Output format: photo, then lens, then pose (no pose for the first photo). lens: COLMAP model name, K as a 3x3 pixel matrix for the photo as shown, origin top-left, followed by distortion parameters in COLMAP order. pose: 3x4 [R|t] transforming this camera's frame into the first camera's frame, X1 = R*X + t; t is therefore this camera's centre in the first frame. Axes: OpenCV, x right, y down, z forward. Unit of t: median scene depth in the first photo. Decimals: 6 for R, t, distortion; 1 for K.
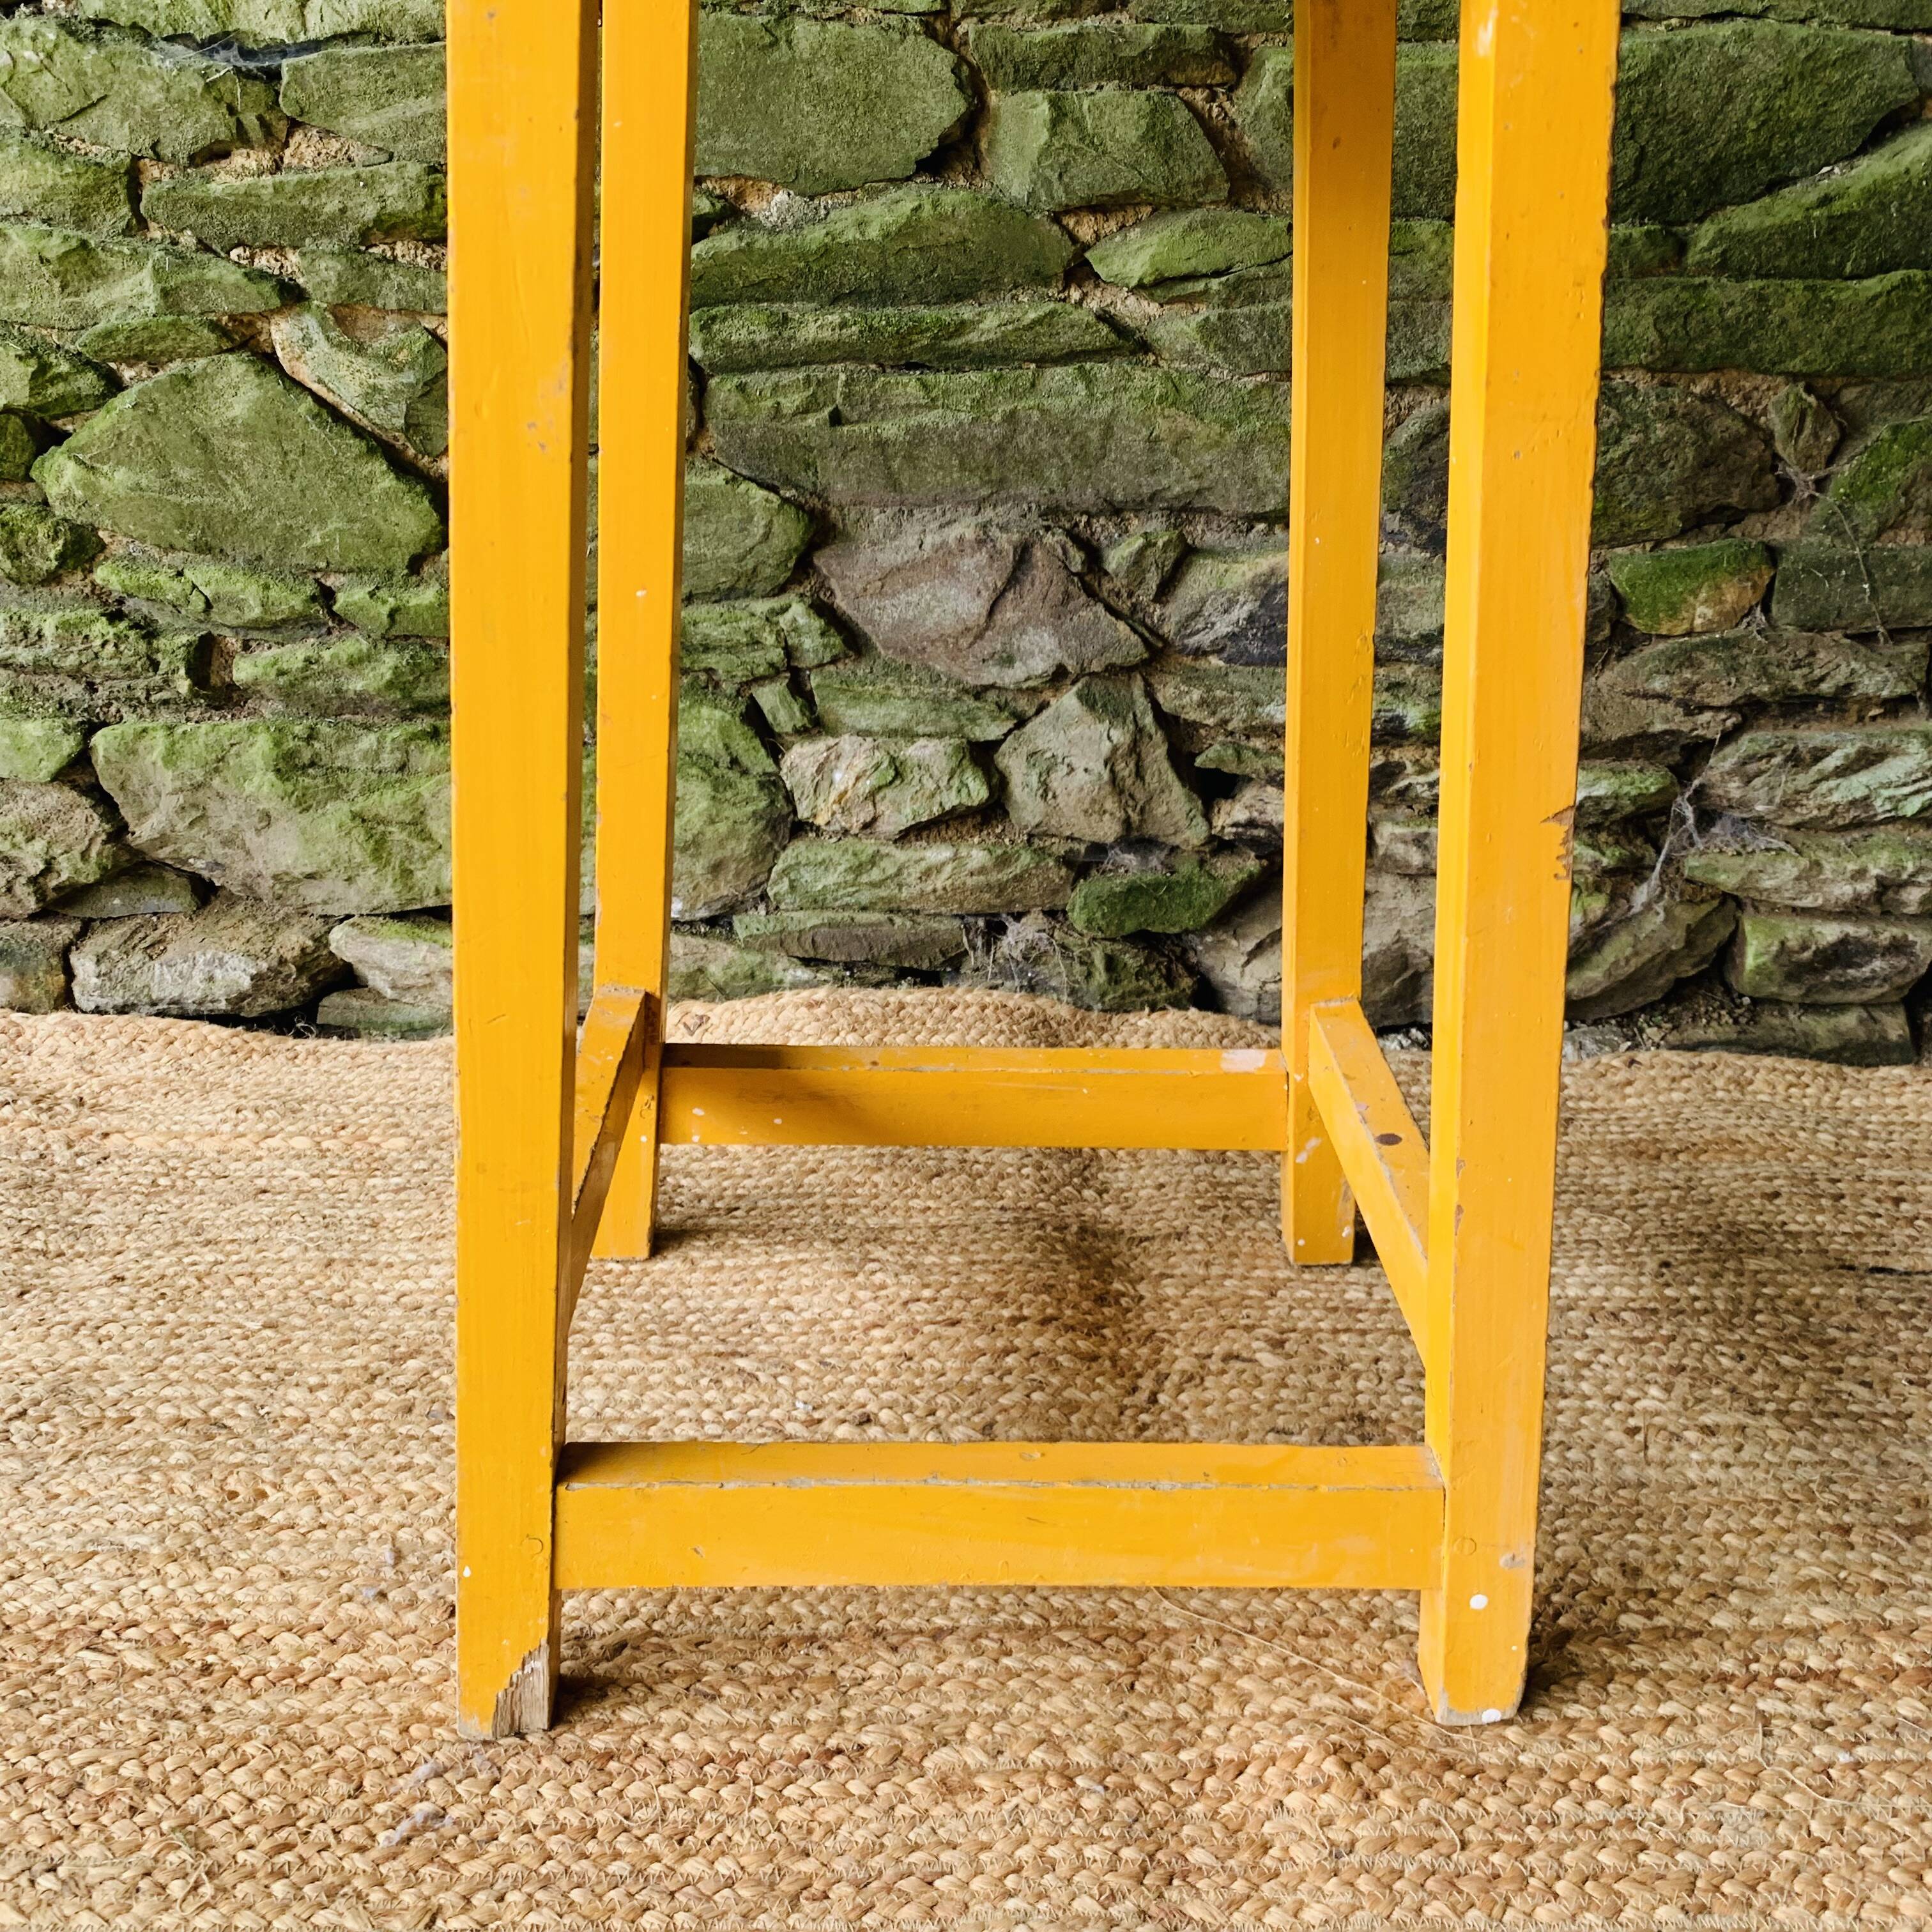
lens RADIAL K [[2005.2, 0, 991.3], [0, 2005.2, 978.2], [0, 0, 1]] dist [-0.001098, 0.000000]
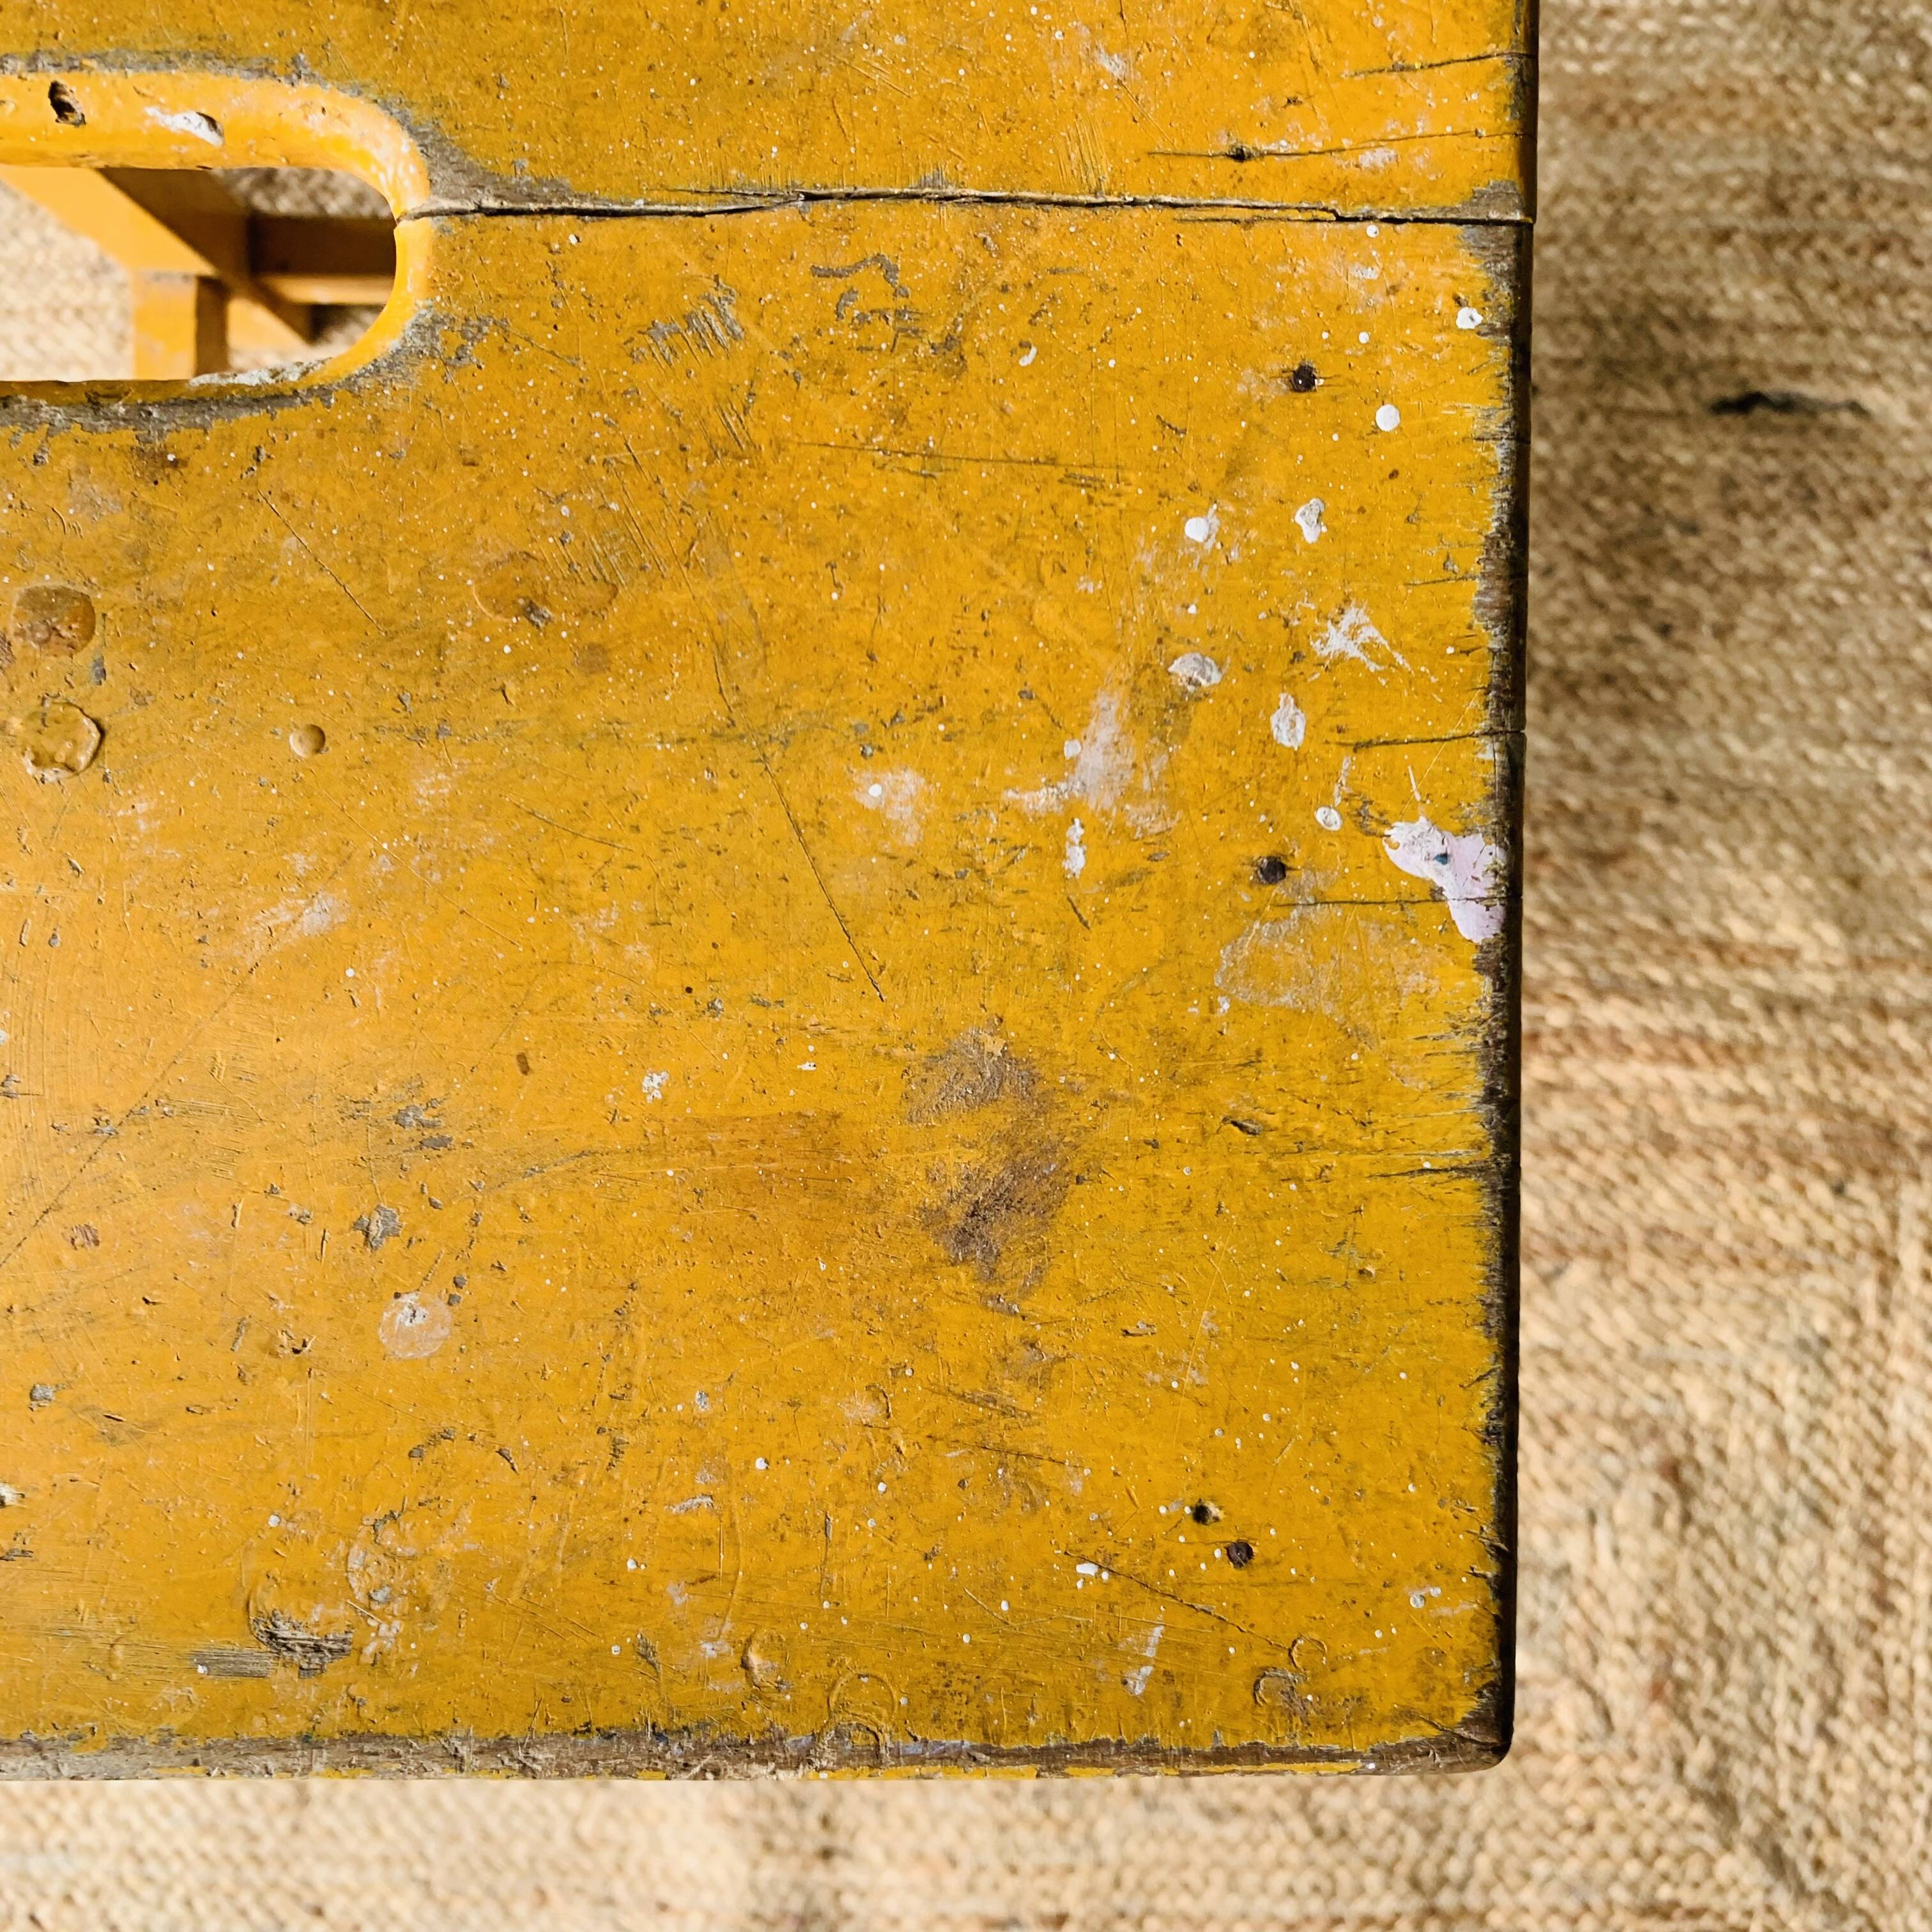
lens RADIAL K [[2005.2, 0, 955.2], [0, 2005.2, 975.1], [0, 0, 1]] dist [-0.001098, 0.000000]
pose [[0.999091, 0.042204, -0.005979, 0.111002], [-0.011207, 0.395402, 0.918440, -0.525676], [0.041126, -0.917538, 0.395515, 0.431894]]
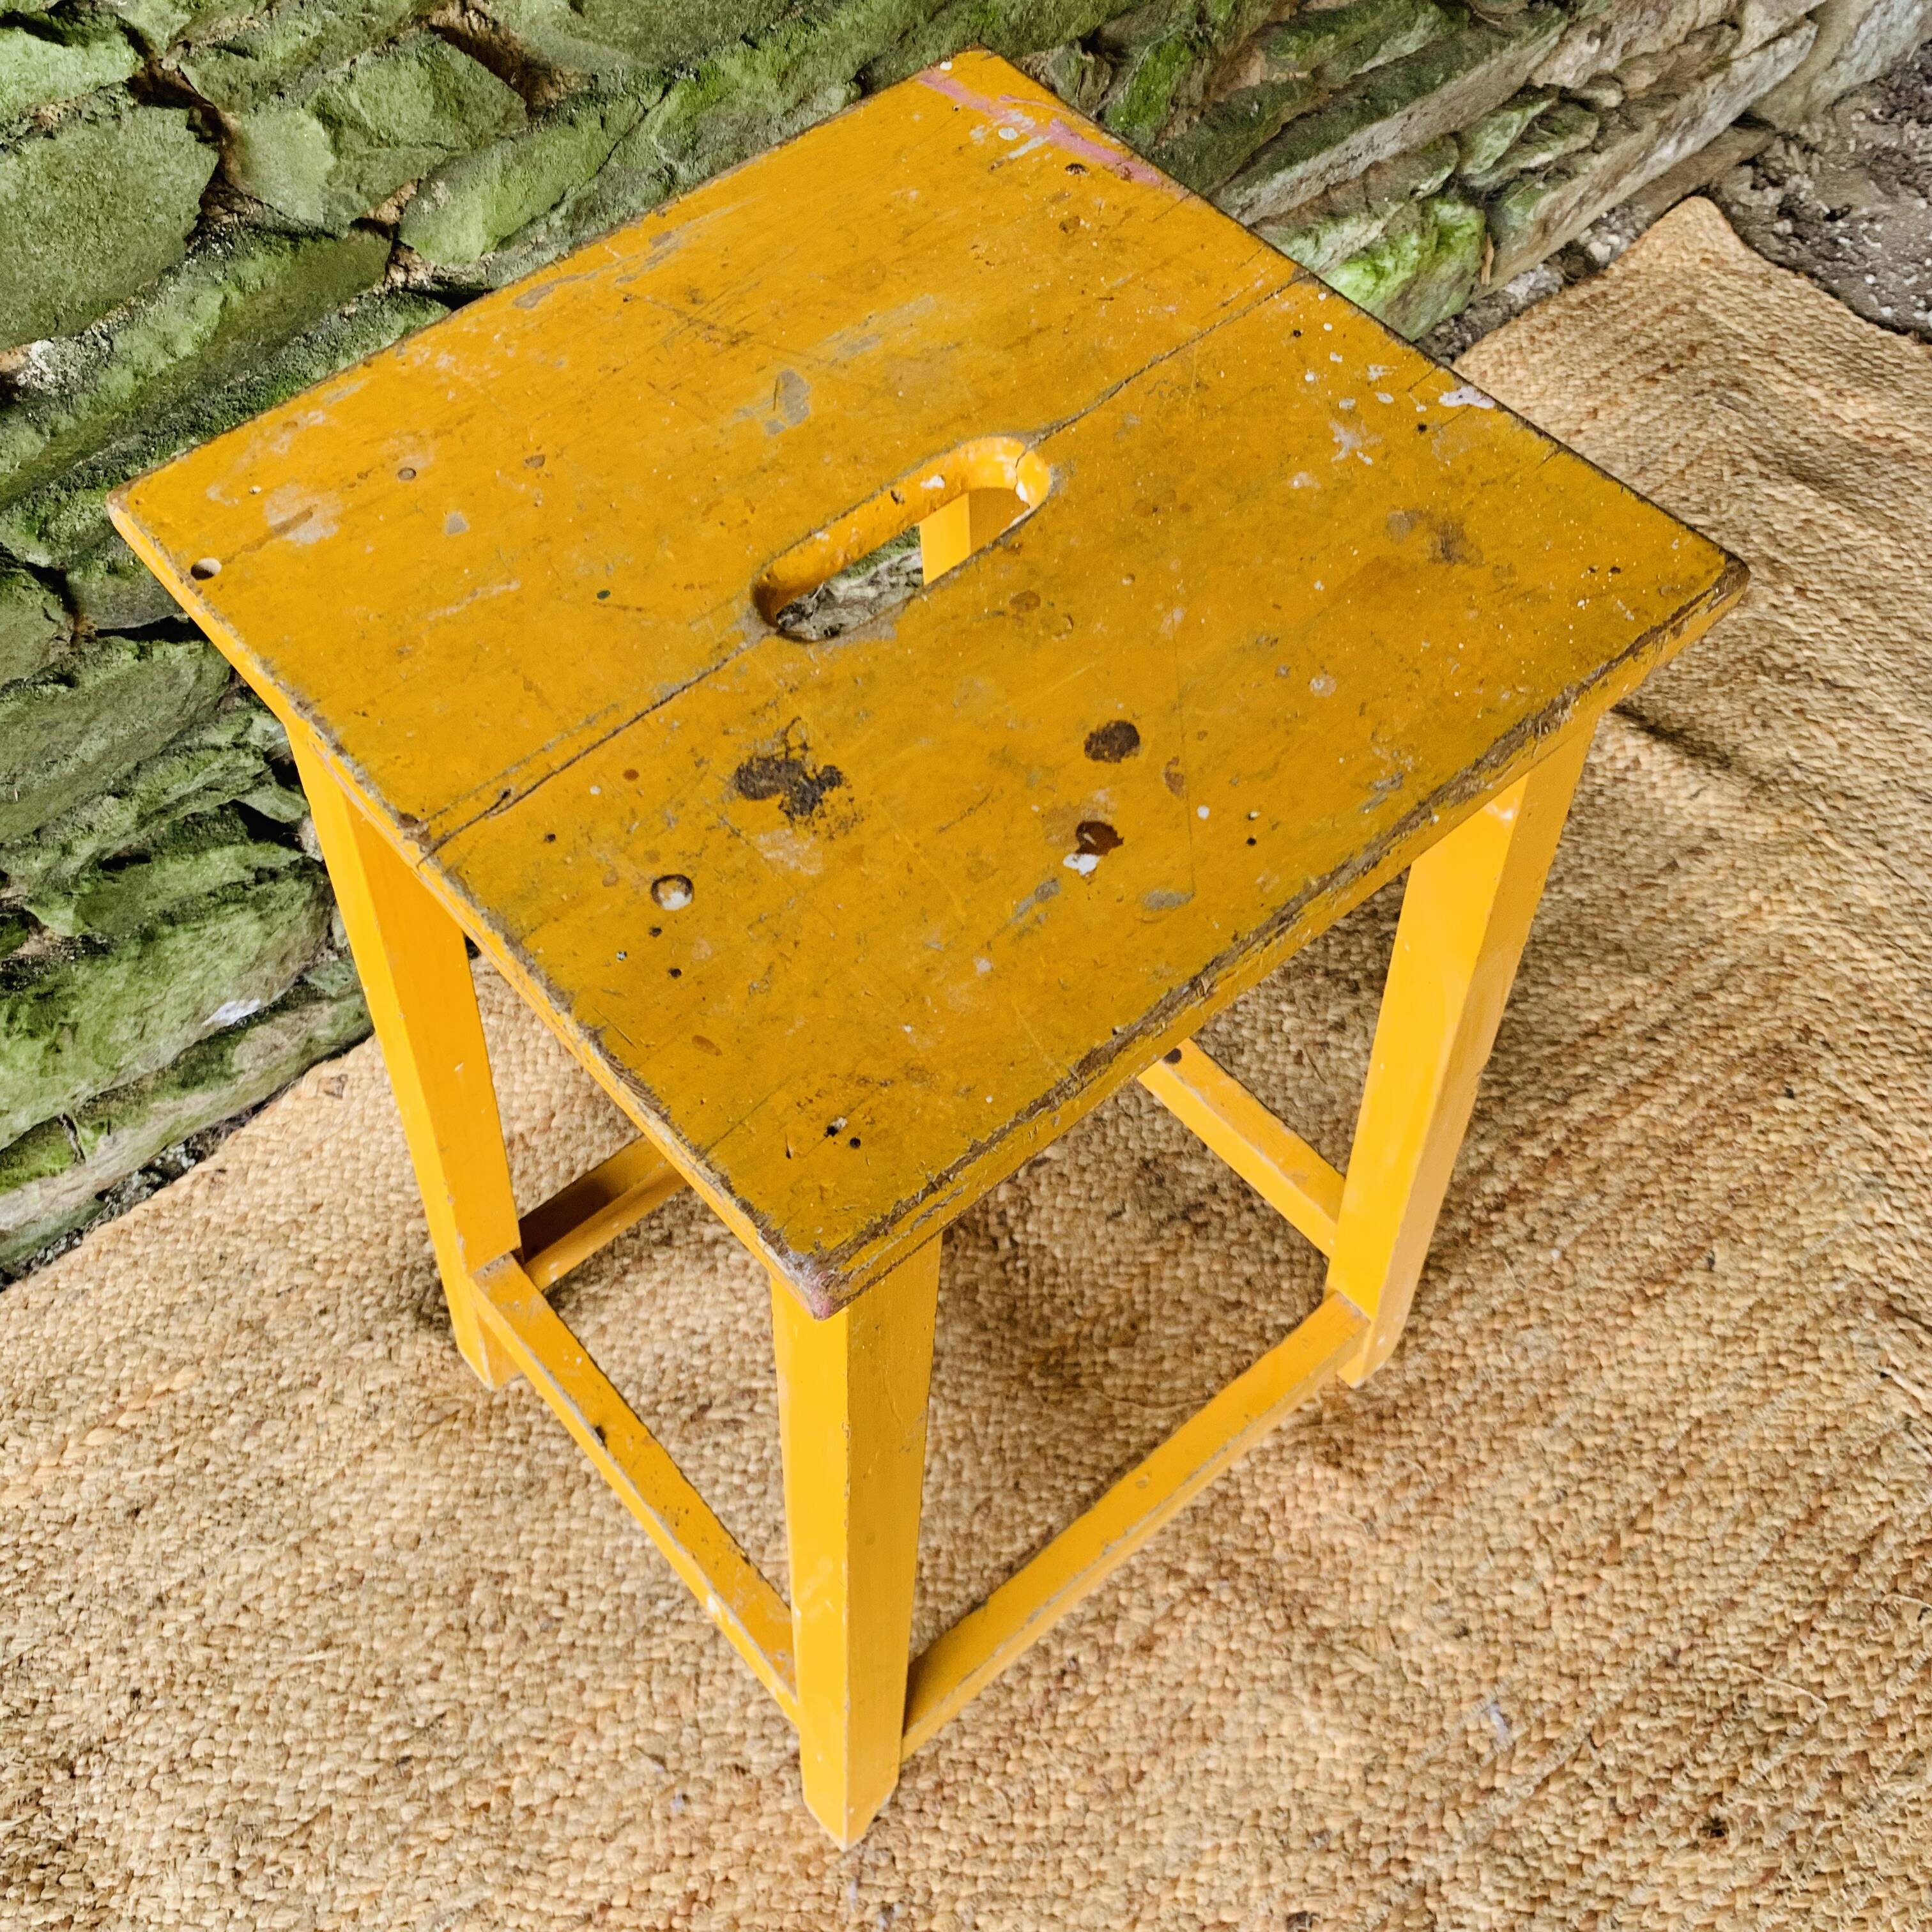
lens RADIAL K [[2005.2, 0, 987.5], [0, 2005.2, 997.9], [0, 0, 1]] dist [-0.001098, 0.000000]
pose [[0.776489, -0.548273, 0.310584, -0.210392], [0.286720, 0.746325, 0.600658, -0.590879], [-0.561121, -0.377354, 0.736714, 0.123603]]
